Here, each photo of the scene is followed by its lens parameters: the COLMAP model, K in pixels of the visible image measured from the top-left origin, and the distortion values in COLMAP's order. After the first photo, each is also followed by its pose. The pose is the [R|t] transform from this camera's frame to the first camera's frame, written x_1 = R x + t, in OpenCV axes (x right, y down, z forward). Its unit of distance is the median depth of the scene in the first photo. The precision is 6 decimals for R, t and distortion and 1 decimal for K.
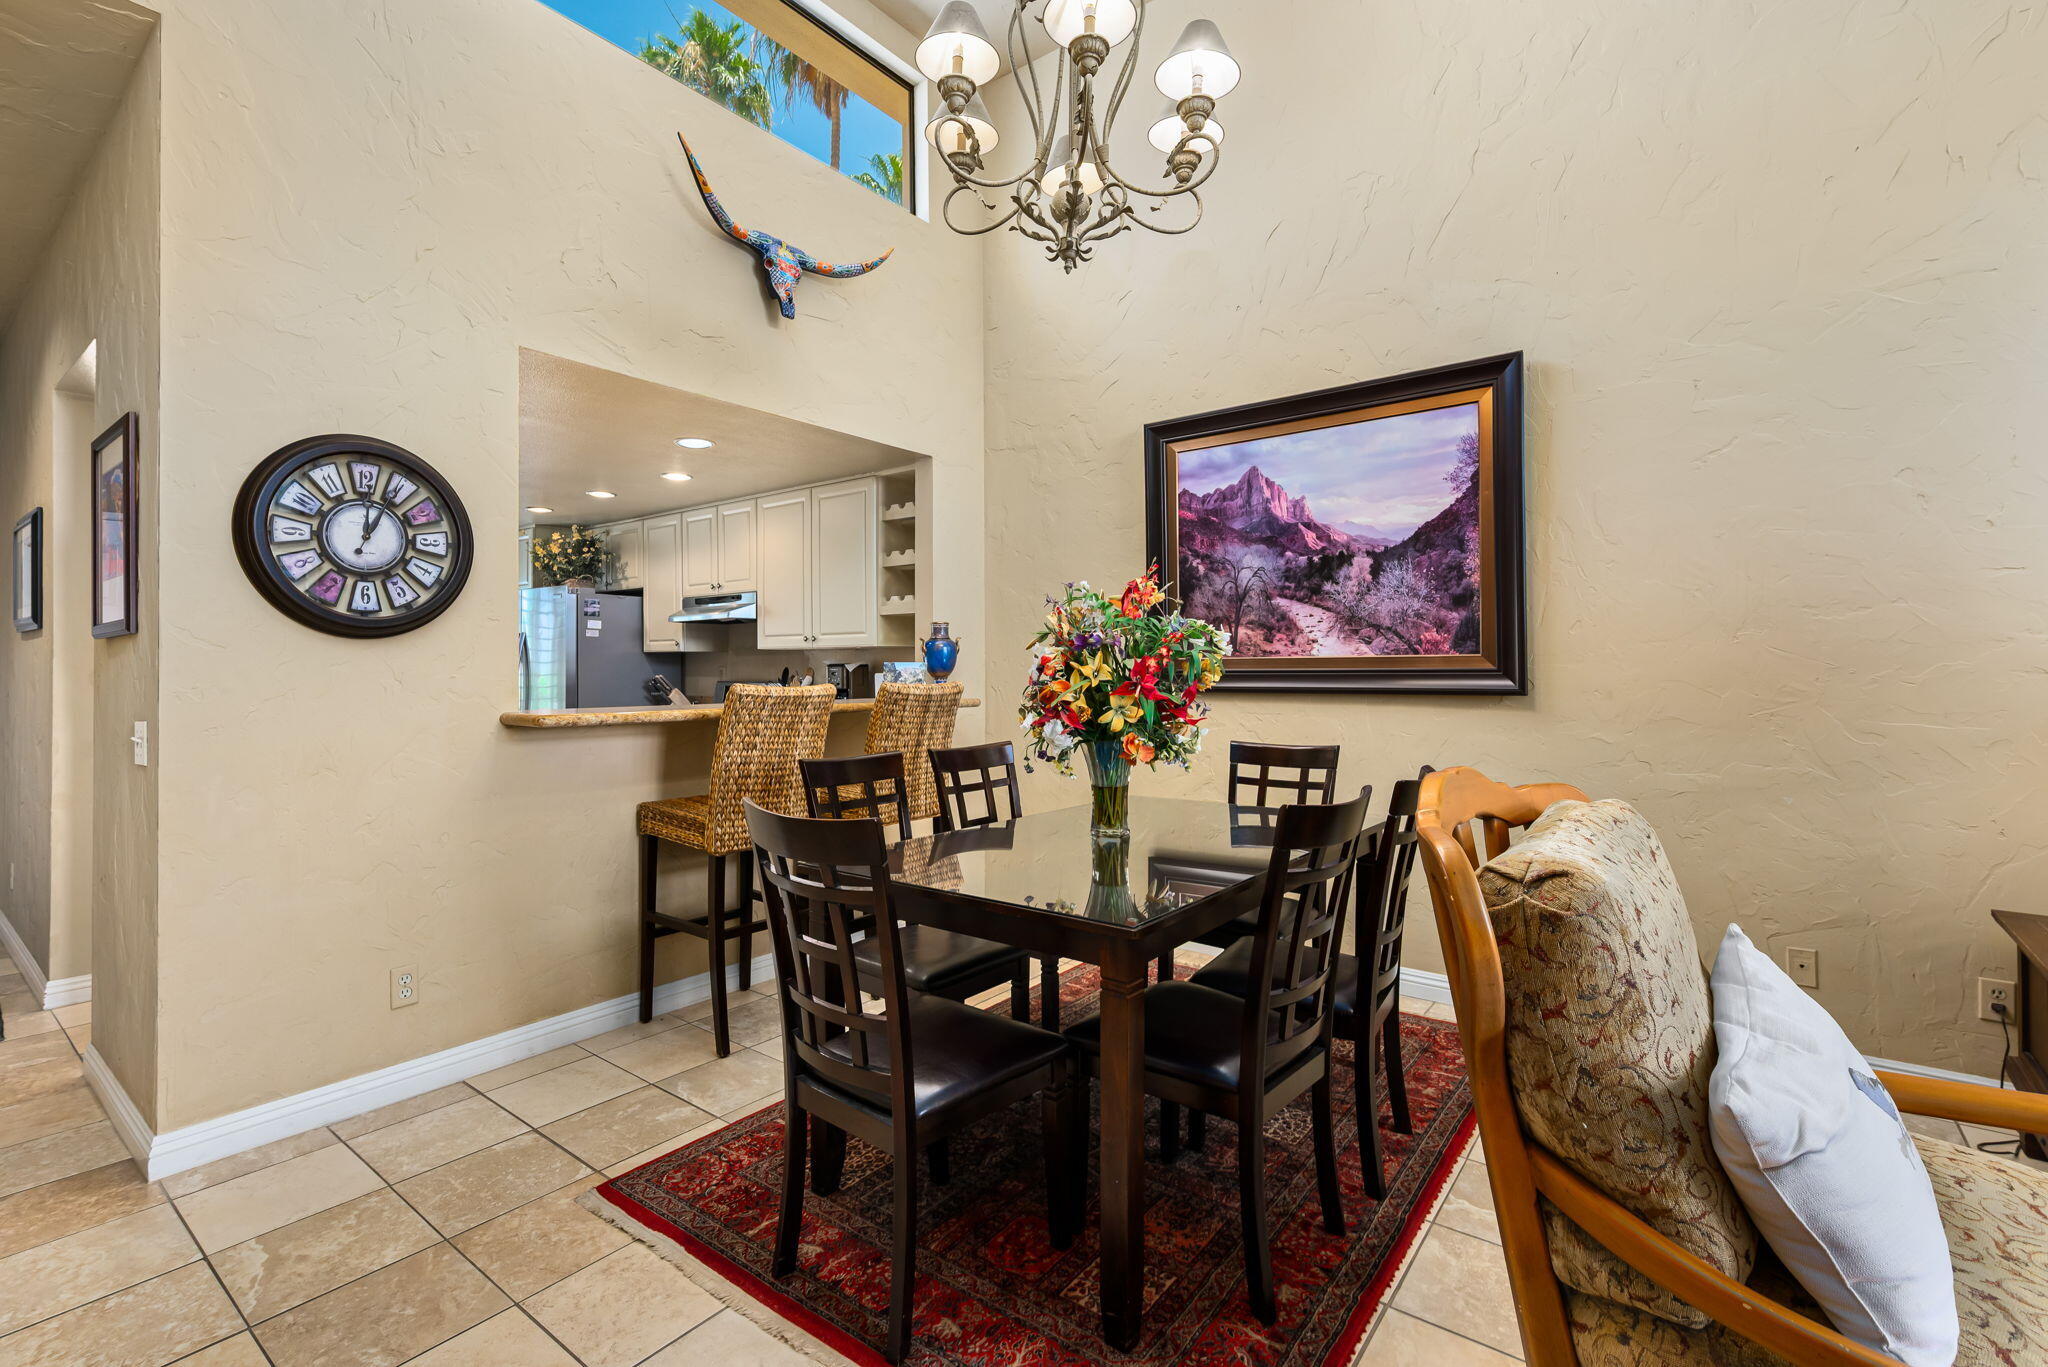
lens RADIAL K [[919.1, 0, 1014.2], [0, 919.1, 693.5], [0, 0, 1]] dist [-0.001395, -0.000119]
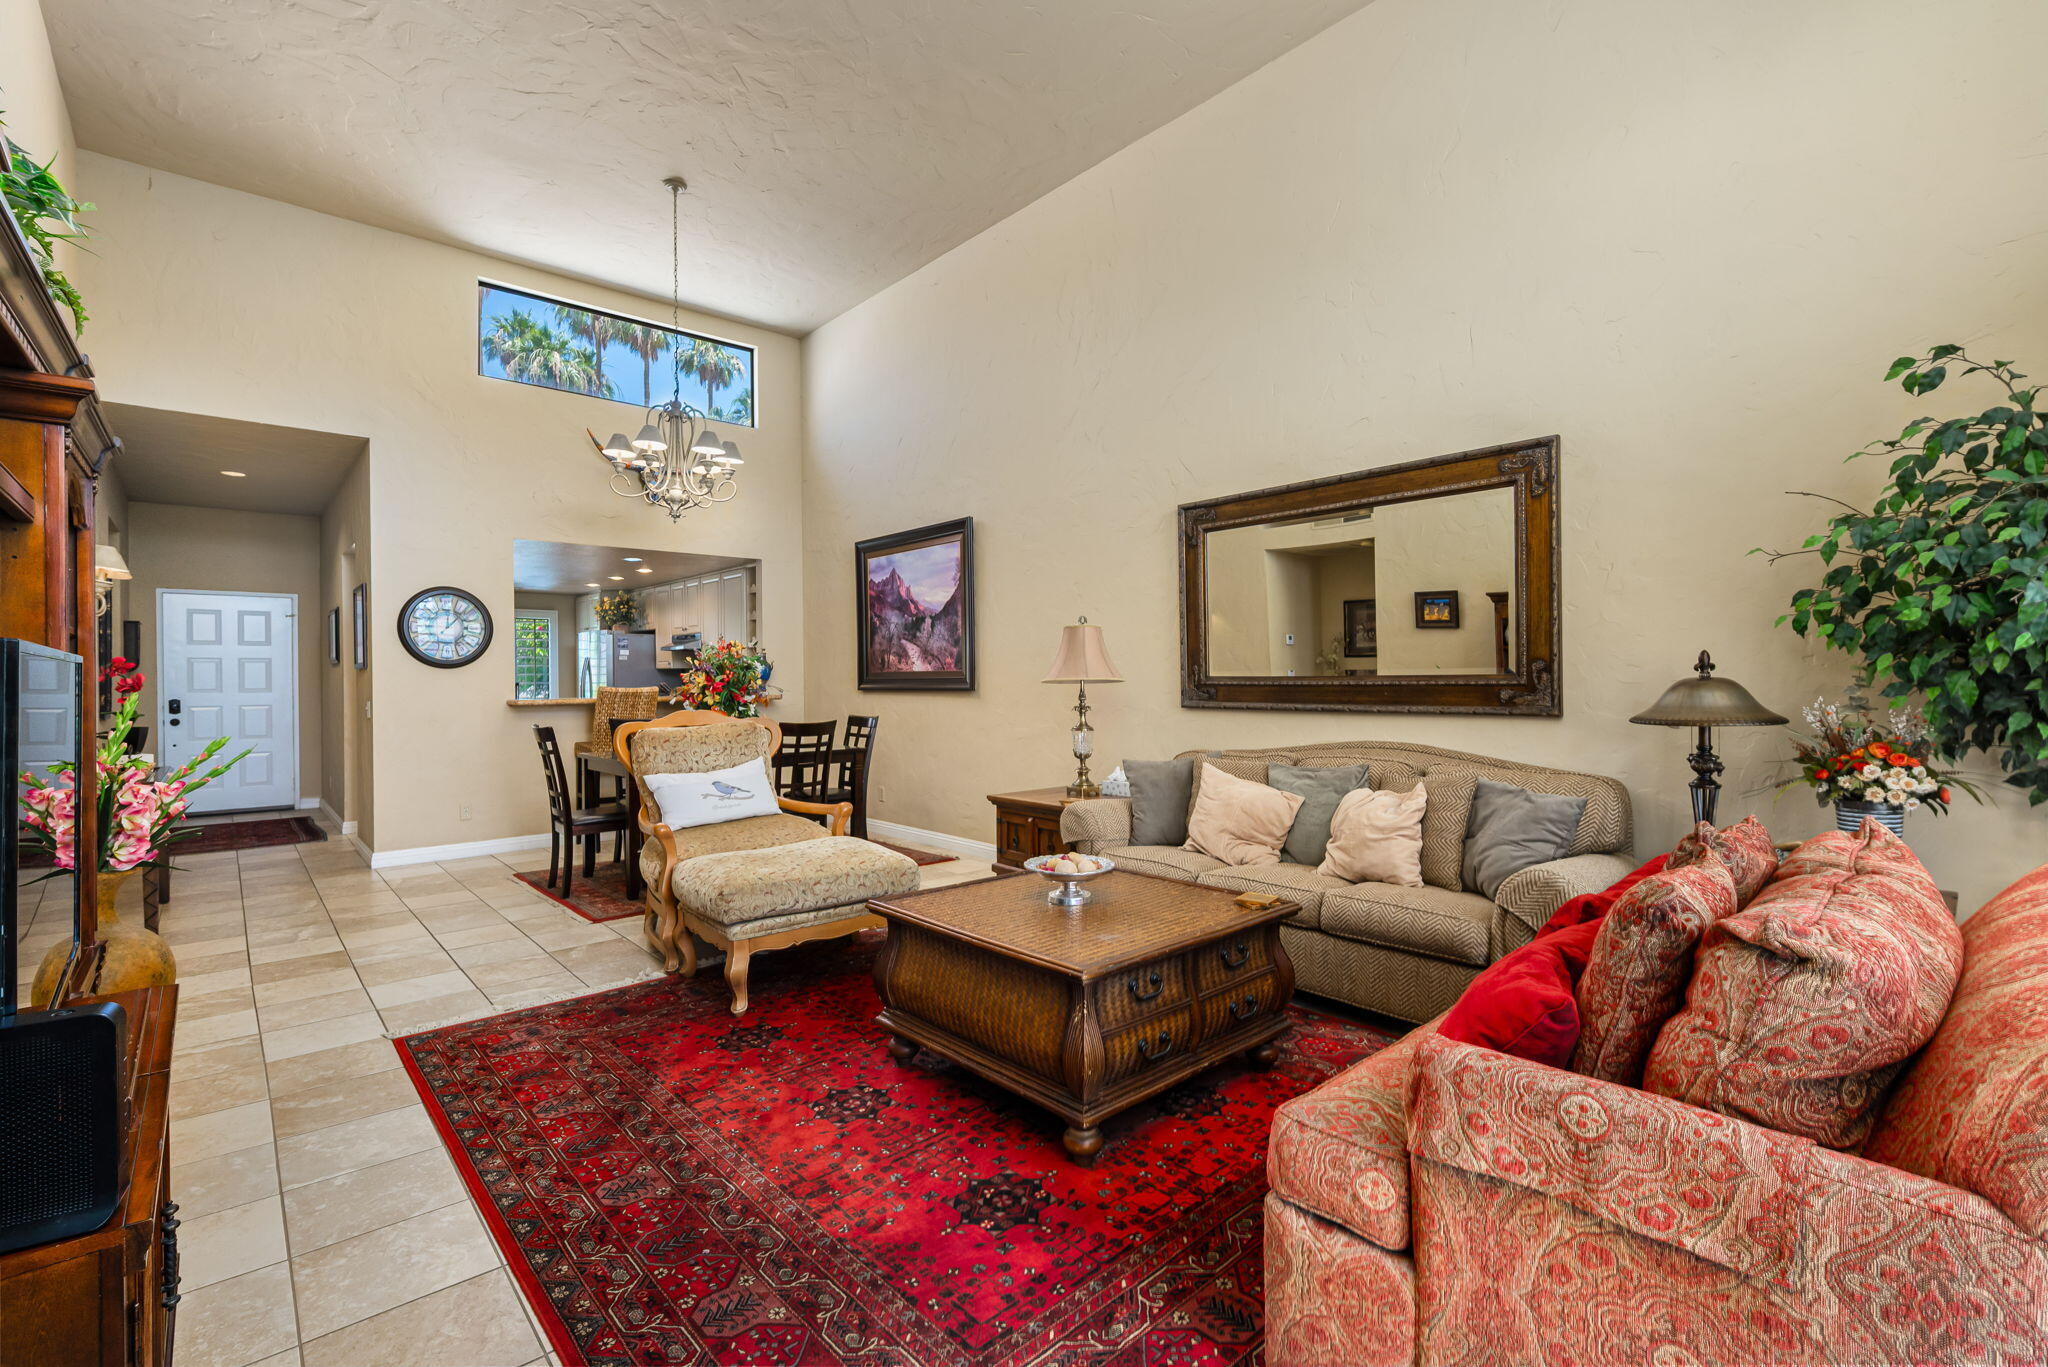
lens RADIAL K [[914.1, 0, 1027.7], [0, 914.1, 710.8], [0, 0, 1]] dist [-0.000332, 0.000213]
pose [[0.982670, 0.000935, -0.185361, 0.932489], [0.001793, 0.999893, 0.014551, 0.014640], [0.185354, -0.014632, 0.982563, -0.818378]]
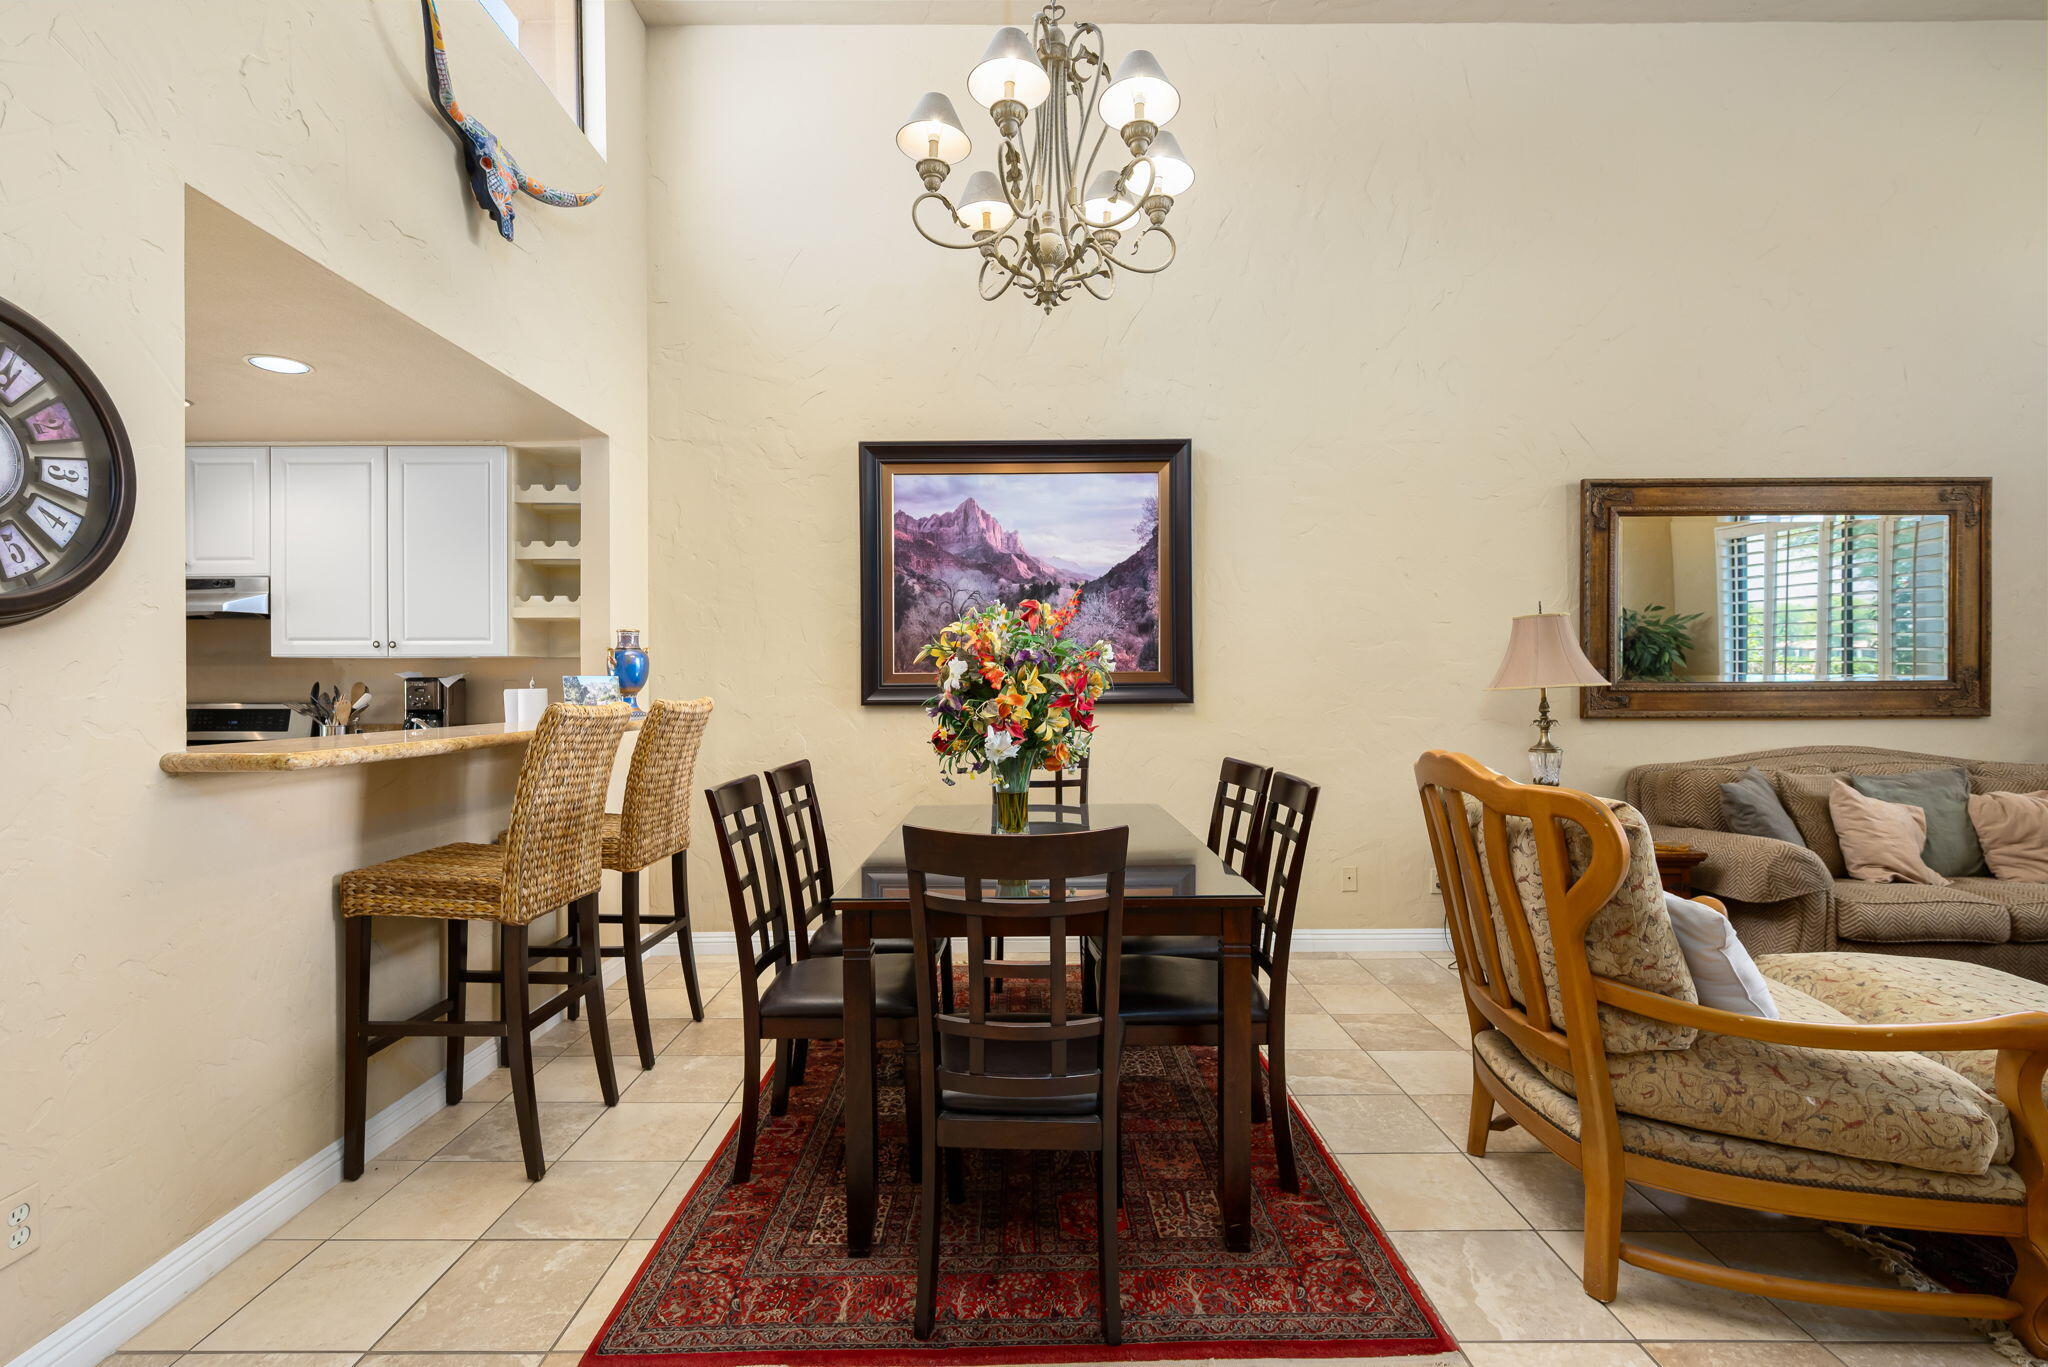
lens RADIAL K [[914.1, 0, 1027.7], [0, 914.1, 710.8], [0, 0, 1]] dist [-0.000332, 0.000213]
pose [[0.786842, -0.020011, 0.616830, -0.389158], [0.017698, 0.999795, 0.009858, -0.003545], [-0.616901, 0.003160, 0.787034, 0.108871]]
